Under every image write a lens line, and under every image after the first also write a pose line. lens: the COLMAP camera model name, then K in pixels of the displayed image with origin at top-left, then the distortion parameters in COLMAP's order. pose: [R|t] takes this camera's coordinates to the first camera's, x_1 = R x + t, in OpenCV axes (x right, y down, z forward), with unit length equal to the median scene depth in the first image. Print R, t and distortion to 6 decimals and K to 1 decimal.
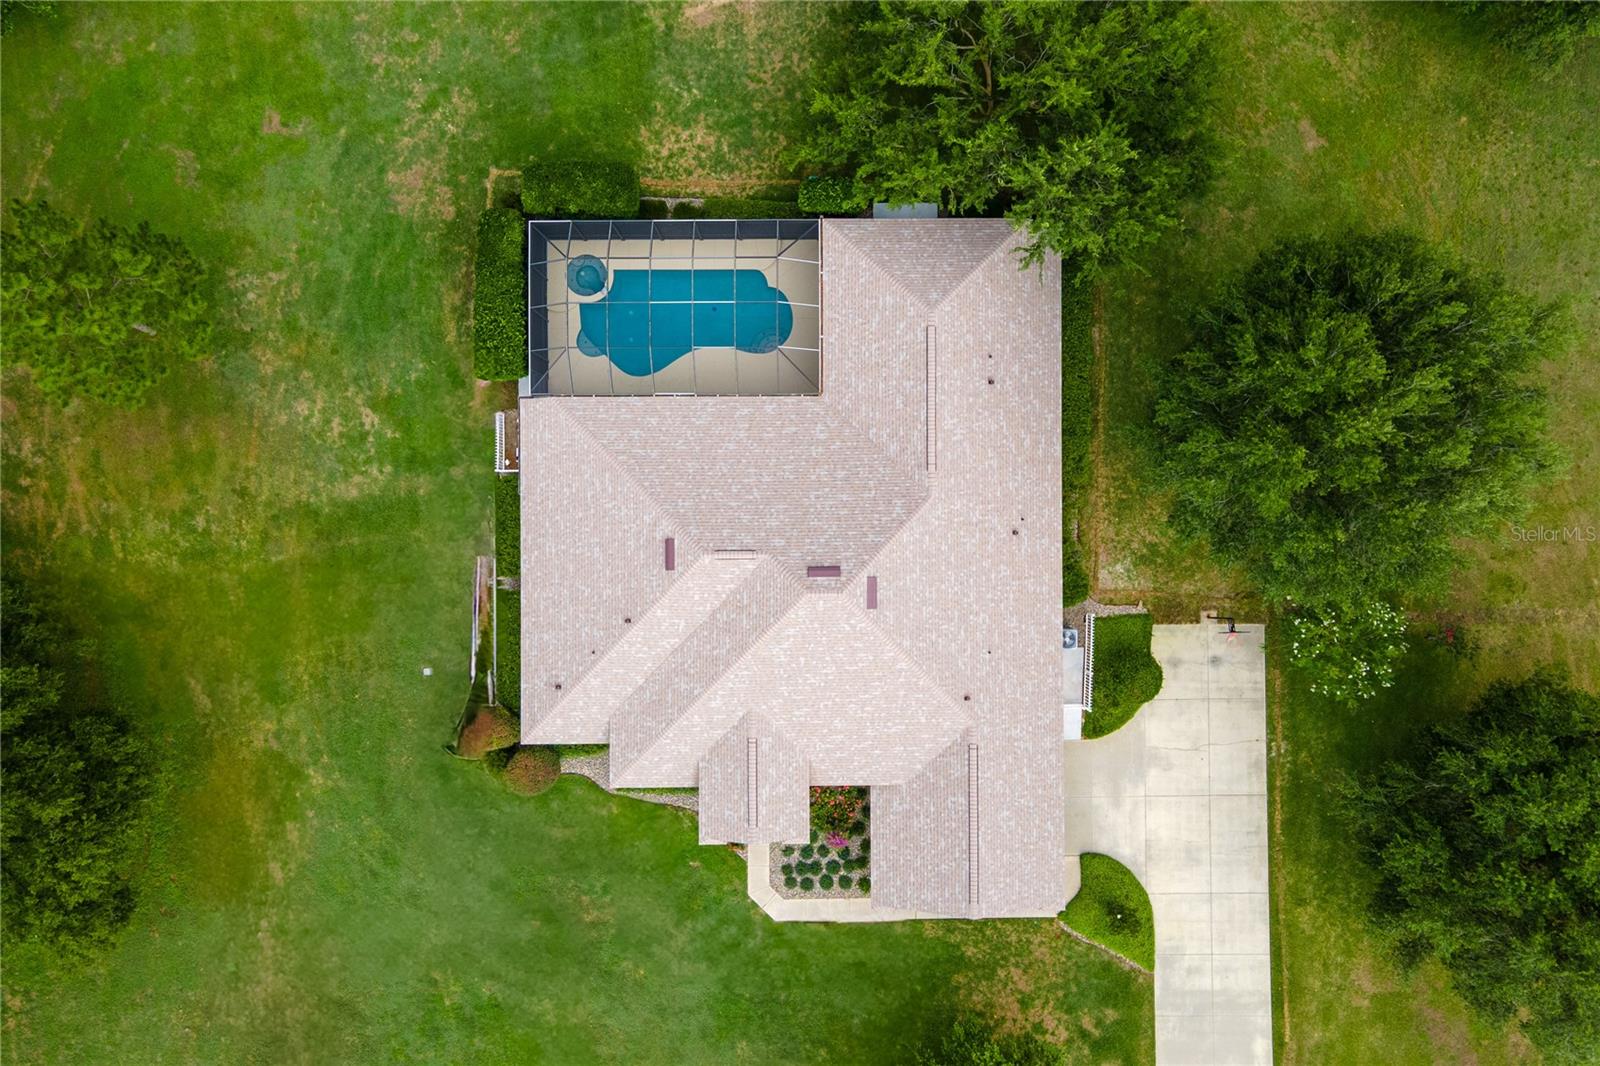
lens RADIAL K [[1144.6, 0, 802.2], [0, 1144.6, 523.3], [0, 0, 1]] dist [0.021753, 0.021616]
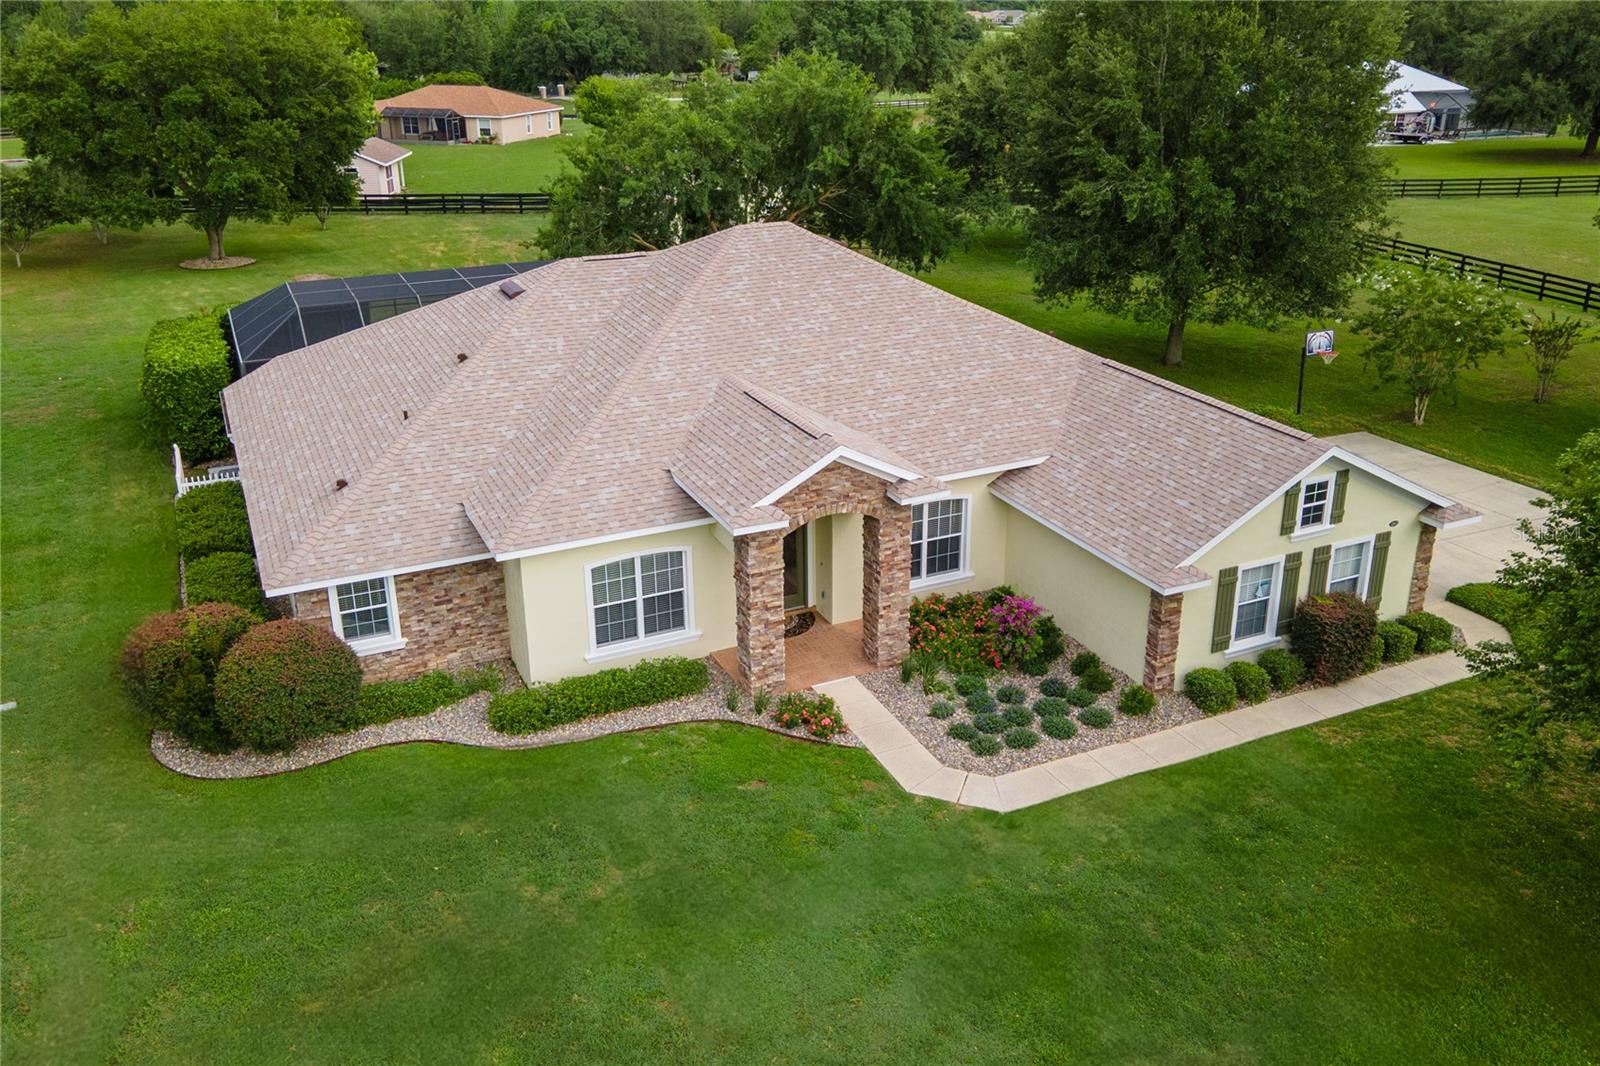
lens RADIAL K [[1314.3, 0, 807.7], [0, 1314.3, 520.2], [0, 0, 1]] dist [0.017143, 0.024466]
pose [[0.908304, -0.156378, 0.387981, -0.235304], [0.418309, 0.337472, -0.843285, 0.652827], [0.000938, 0.928256, 0.371942, 0.752201]]
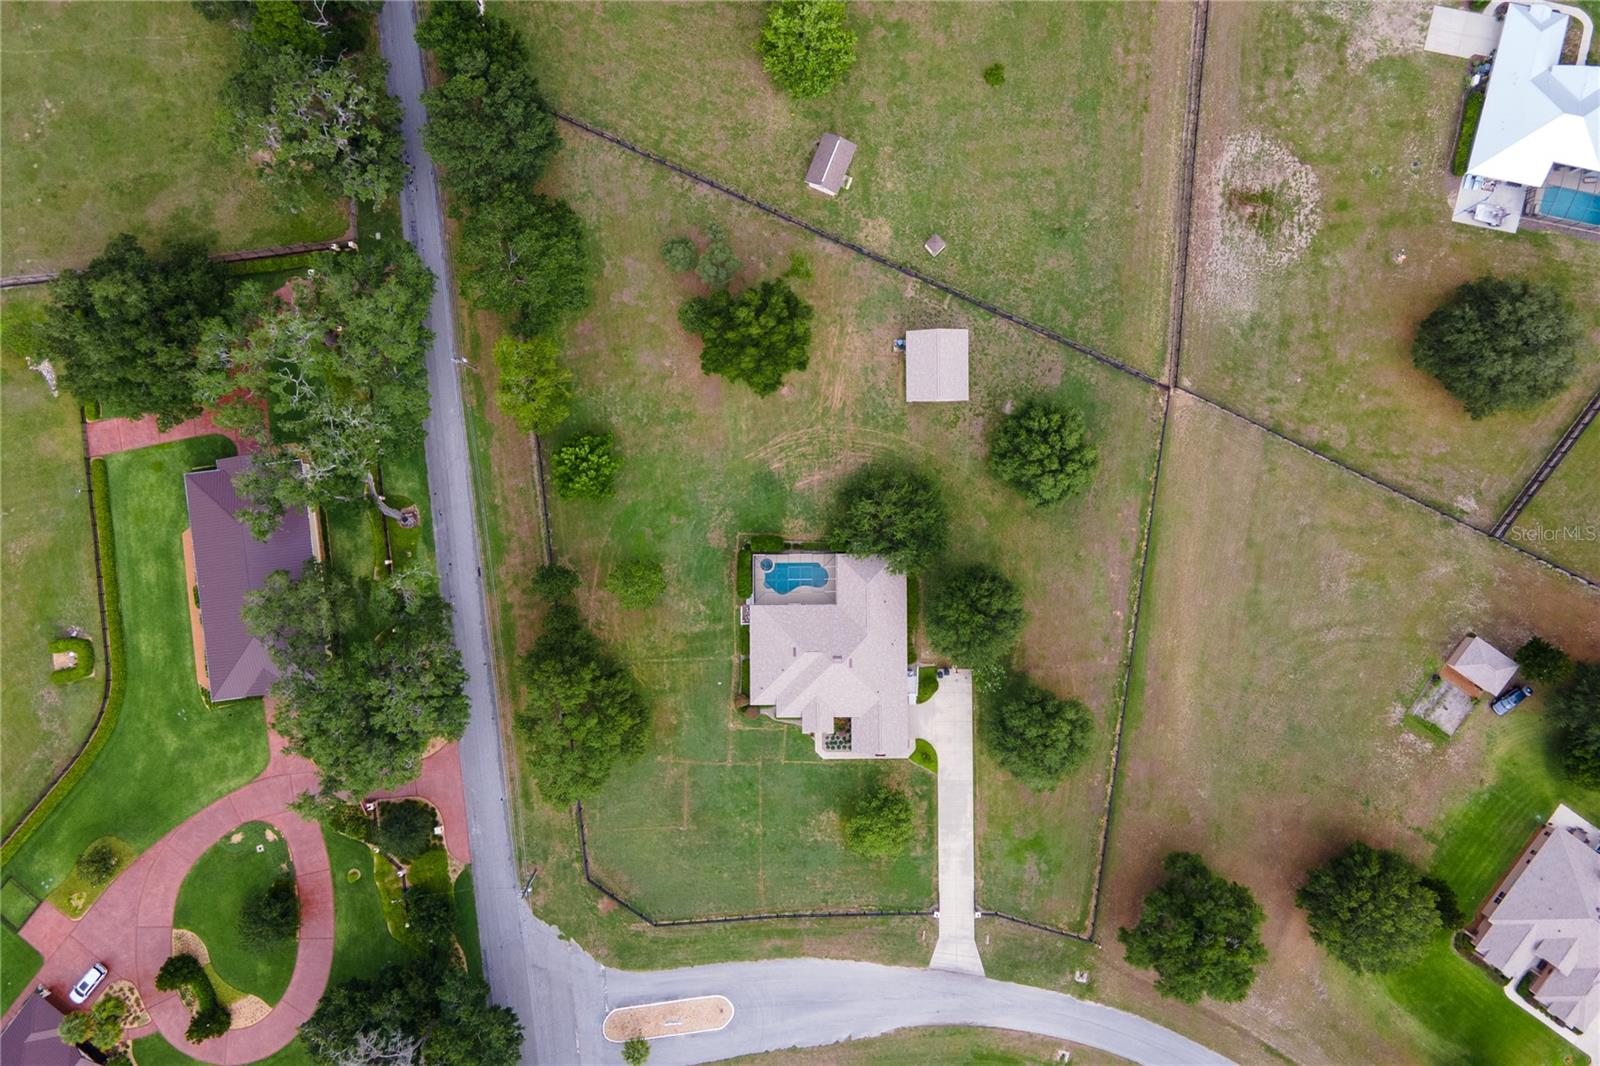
lens RADIAL K [[1144.6, 0, 815.8], [0, 1144.6, 494.1], [0, 0, 1]] dist [0.021753, 0.021616]
pose [[0.999696, -0.002323, -0.024538, 0.037455], [0.001937, 0.999874, -0.015736, -0.368420], [0.024571, 0.015684, 0.999575, -2.326579]]
